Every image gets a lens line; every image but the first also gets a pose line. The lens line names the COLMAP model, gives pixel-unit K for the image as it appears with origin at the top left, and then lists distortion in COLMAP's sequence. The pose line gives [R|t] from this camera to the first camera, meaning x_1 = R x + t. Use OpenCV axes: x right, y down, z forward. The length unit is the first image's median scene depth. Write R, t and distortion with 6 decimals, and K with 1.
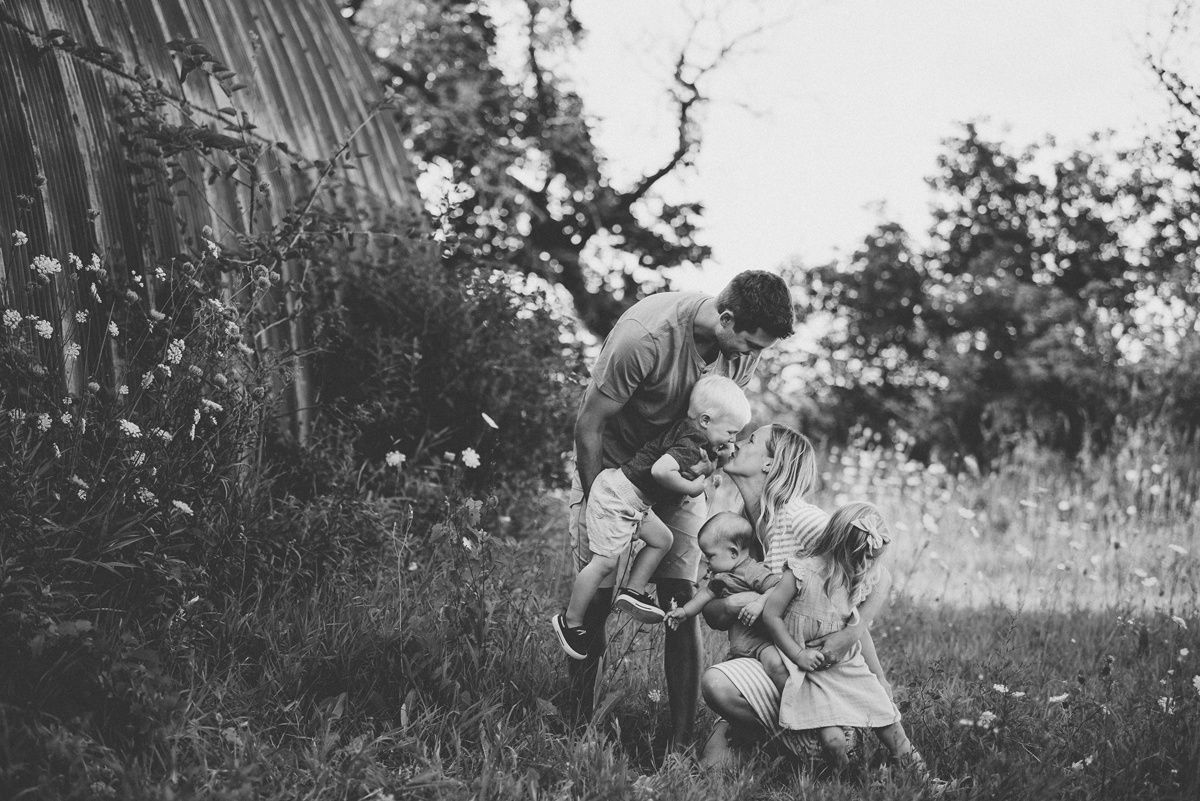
lens RADIAL K [[3163.2, 0, 600.0], [0, 3163.2, 400.5], [0, 0, 1]] dist [0.605615, -5.238312]
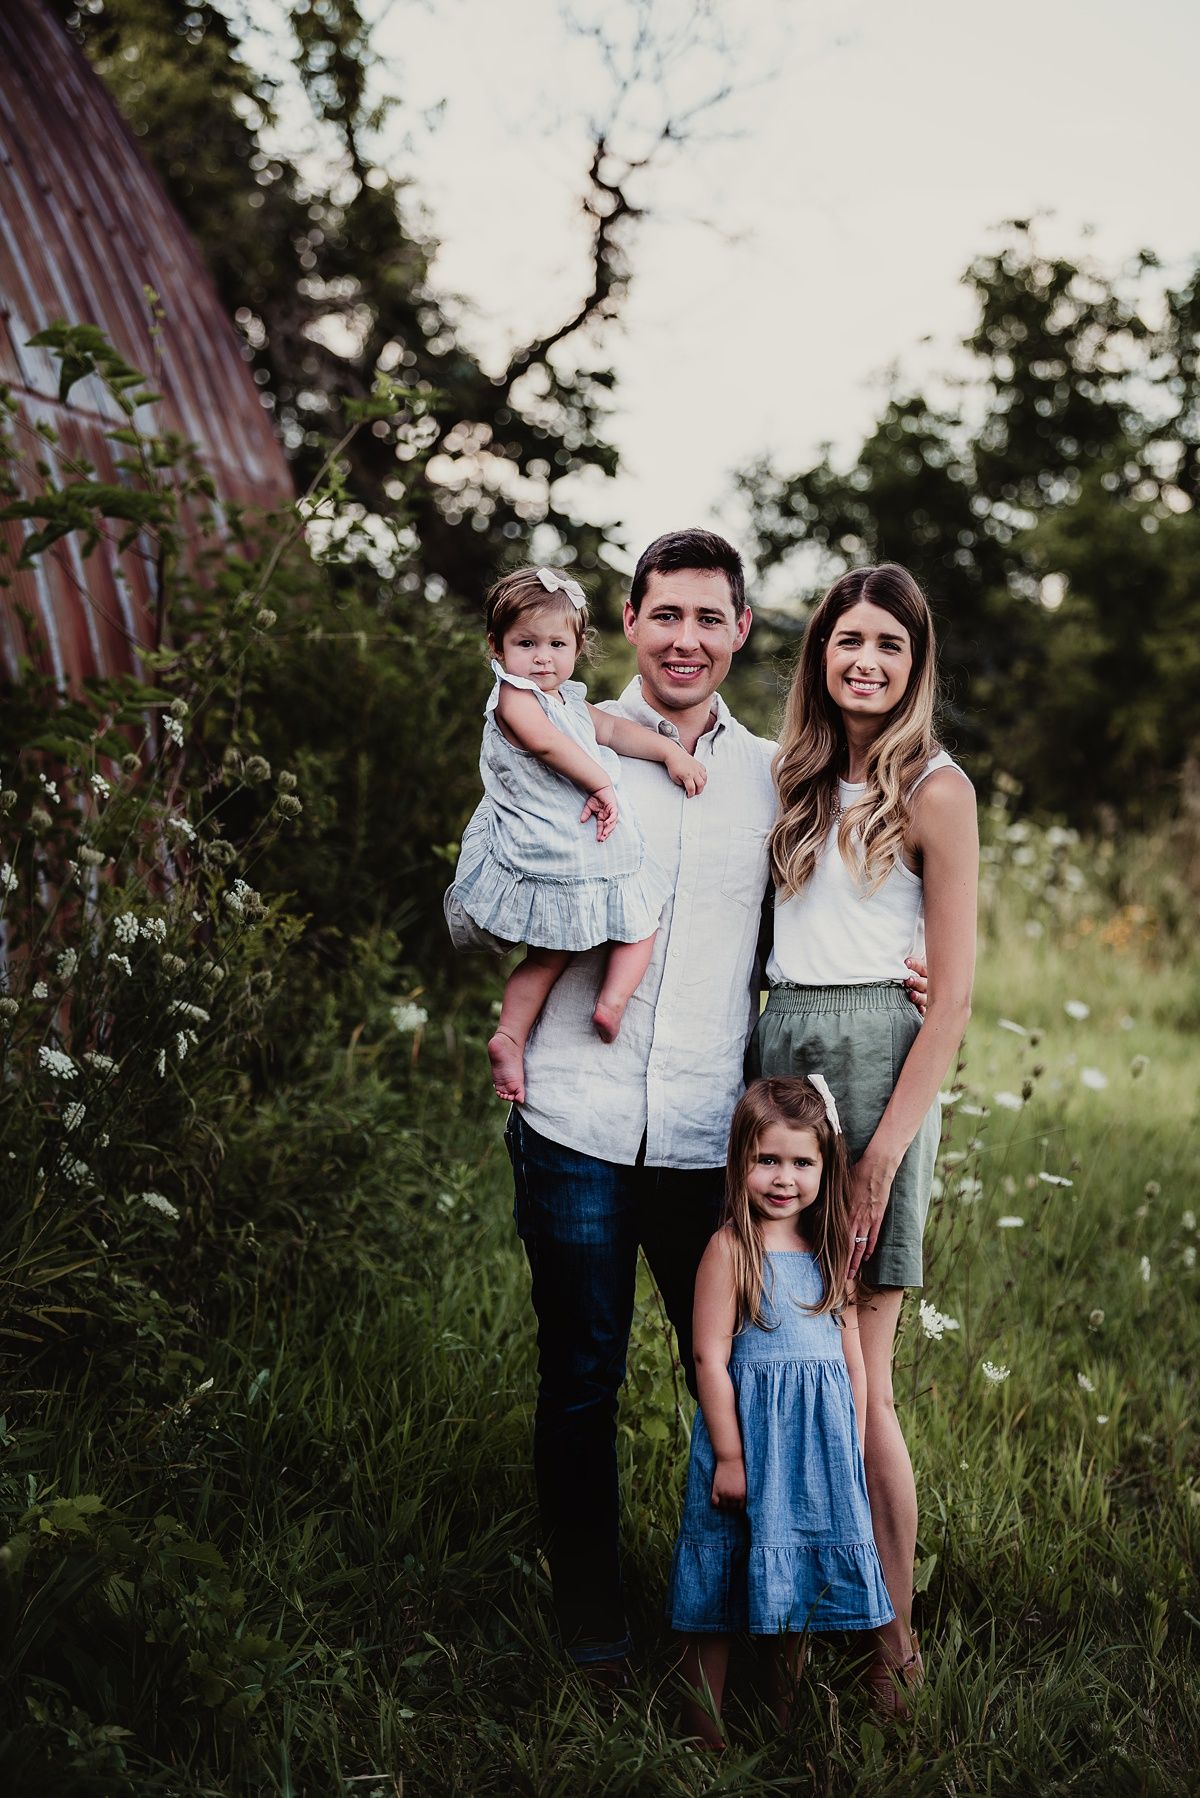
lens RADIAL K [[5040.8, 0, 600.0], [0, 5040.8, 899.0], [0, 0, 1]] dist [0.507557, -0.230247]
pose [[0.998656, -0.022438, 0.046710, -0.061929], [0.019881, 0.998316, 0.054494, -0.045493], [-0.047854, -0.053492, 0.997421, 0.064661]]
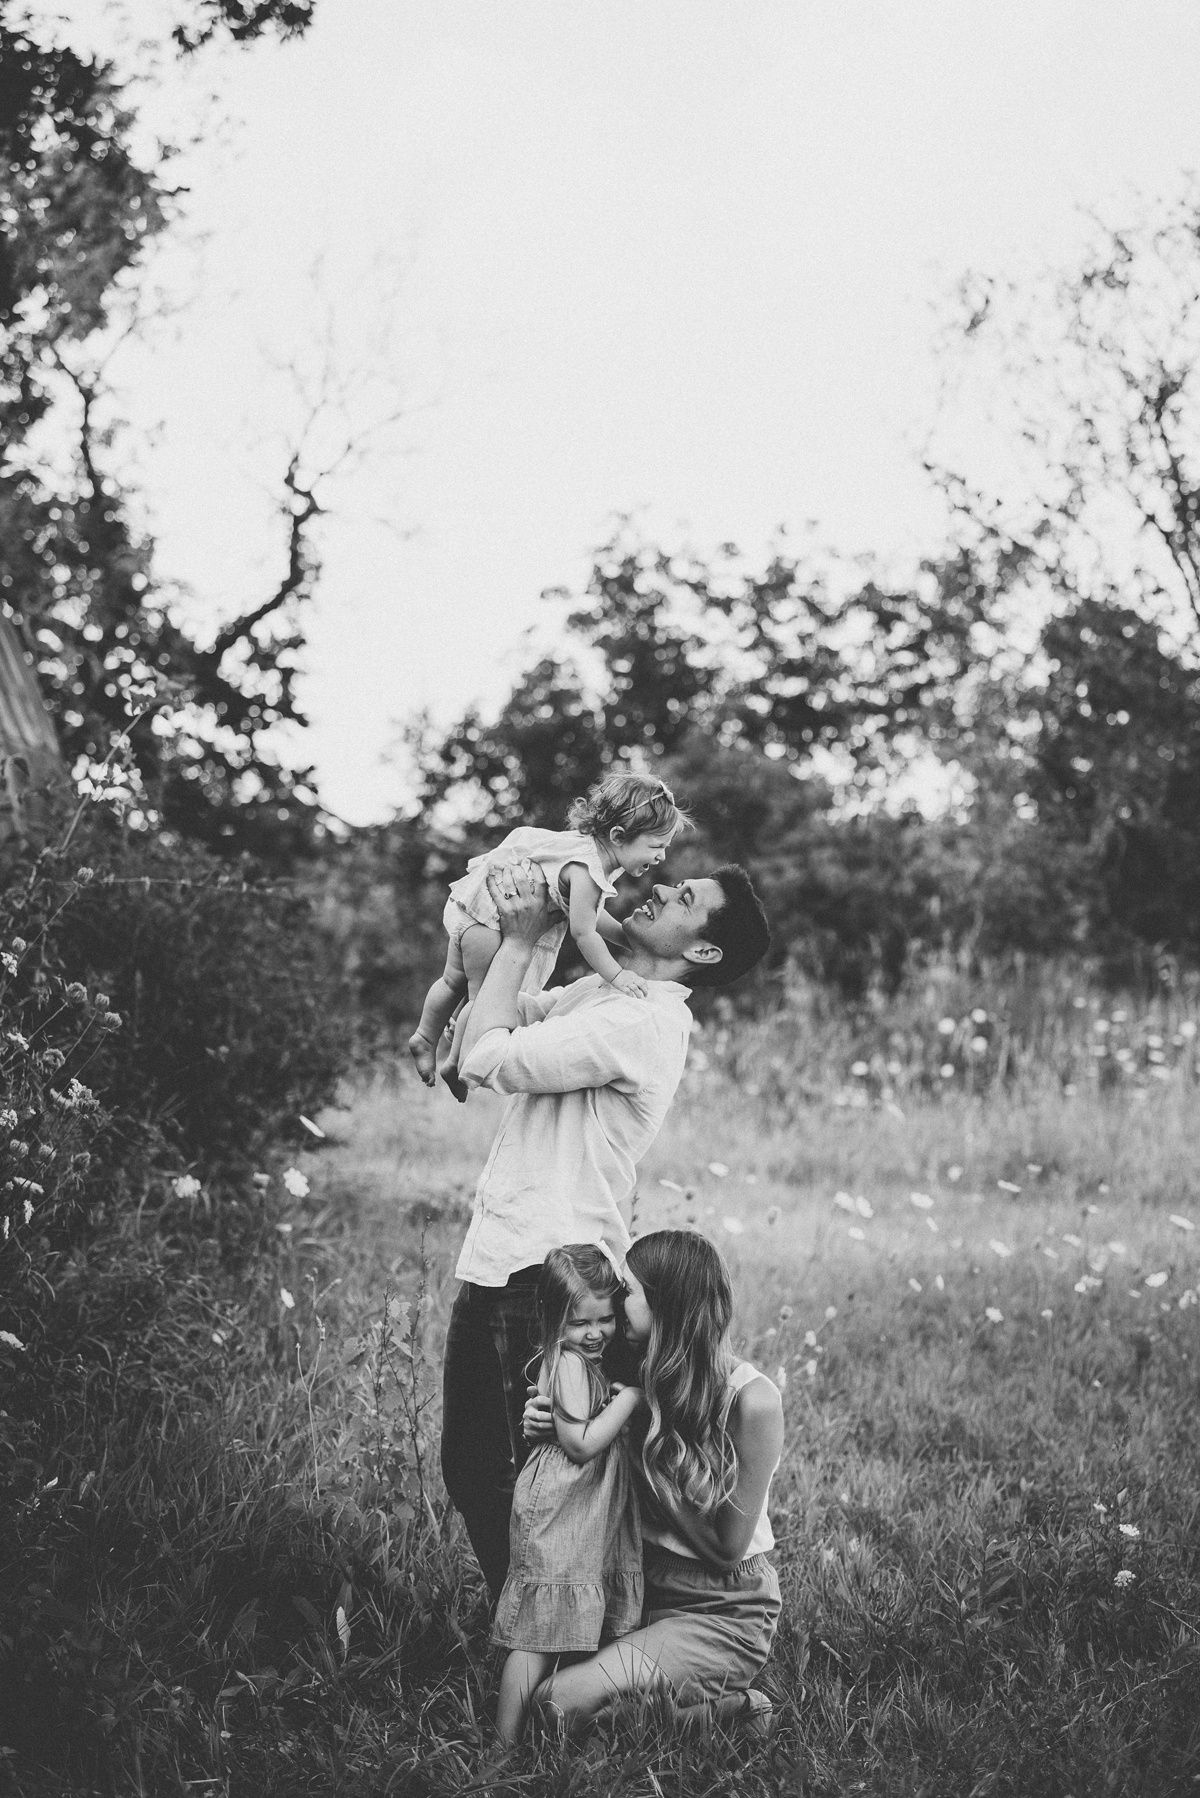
lens RADIAL K [[4292.2, 0, 600.0], [0, 4292.2, 899.0], [0, 0, 1]] dist [0.260341, -0.706399]
pose [[0.992092, -0.032677, 0.121186, -0.075327], [0.031089, 0.999404, 0.014975, -0.050115], [-0.121603, -0.011089, 0.992517, 0.016835]]
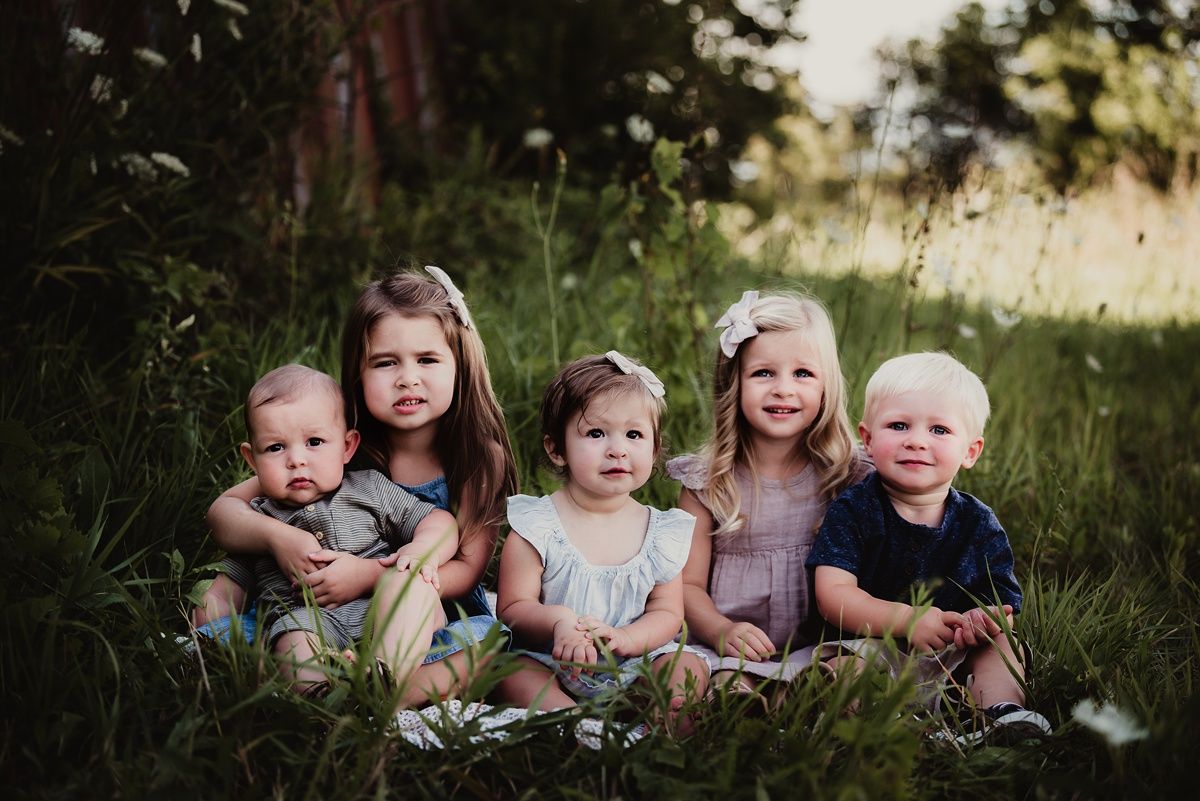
lens RADIAL K [[2422.7, 0, 600.0], [0, 2422.7, 400.5], [0, 0, 1]] dist [0.048874, 0.157483]
pose [[0.998112, -0.041465, -0.045303, -0.023662], [0.045114, 0.995548, 0.082761, 0.028201], [0.041669, -0.084649, 0.995539, 0.371893]]
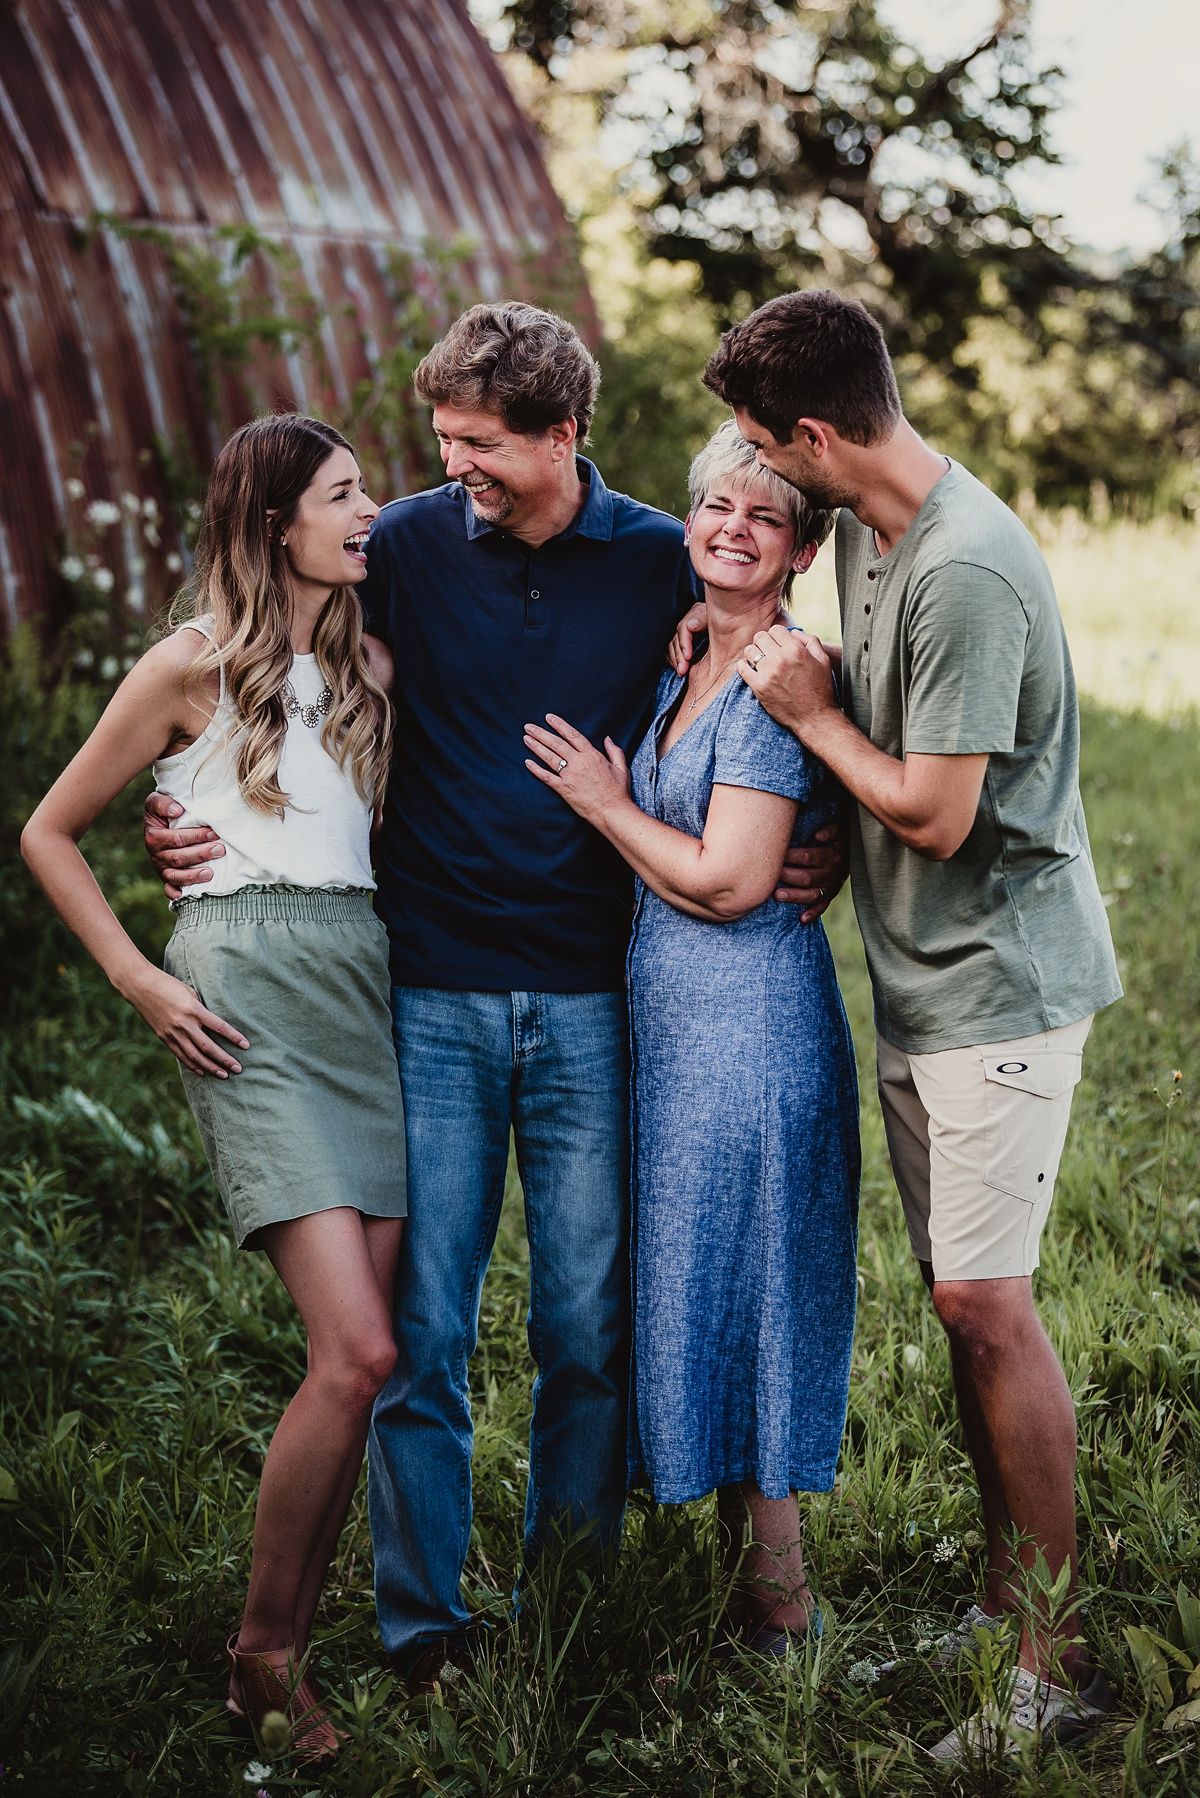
lens RADIAL K [[5121.1, 0, 710.6], [0, 5121.1, 776.9], [0, 0, 1]] dist [0.194991, 0.020586]
pose [[0.997077, -0.039708, -0.065271, 0.080077], [0.045884, 0.994321, 0.096021, -0.070177], [0.061087, -0.098735, 0.993237, -0.400495]]
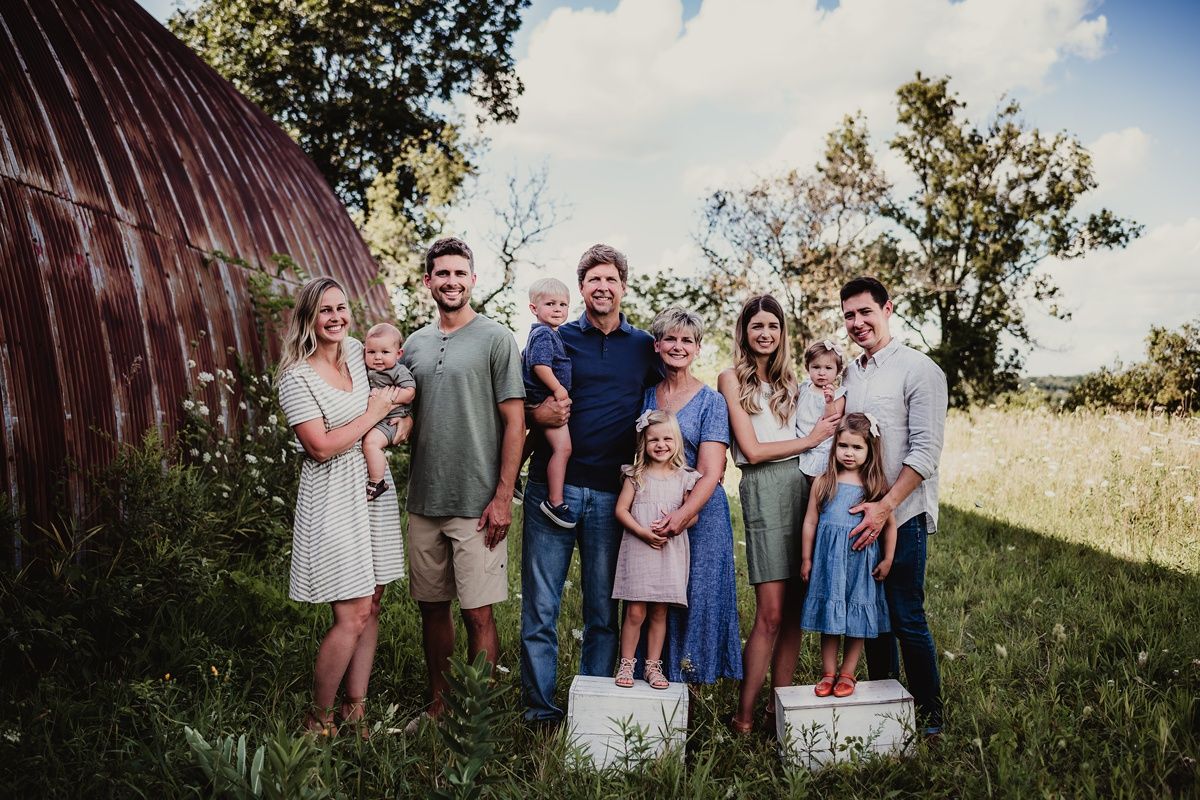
lens RADIAL K [[1286.8, 0, 600.9], [0, 1286.8, 423.8], [0, 0, 1]] dist [-0.097460, 0.013050]
pose [[0.994621, -0.017188, 0.102147, -0.009073], [0.013373, 0.999191, 0.037917, -0.026336], [-0.102716, -0.036347, 0.994046, 0.135530]]
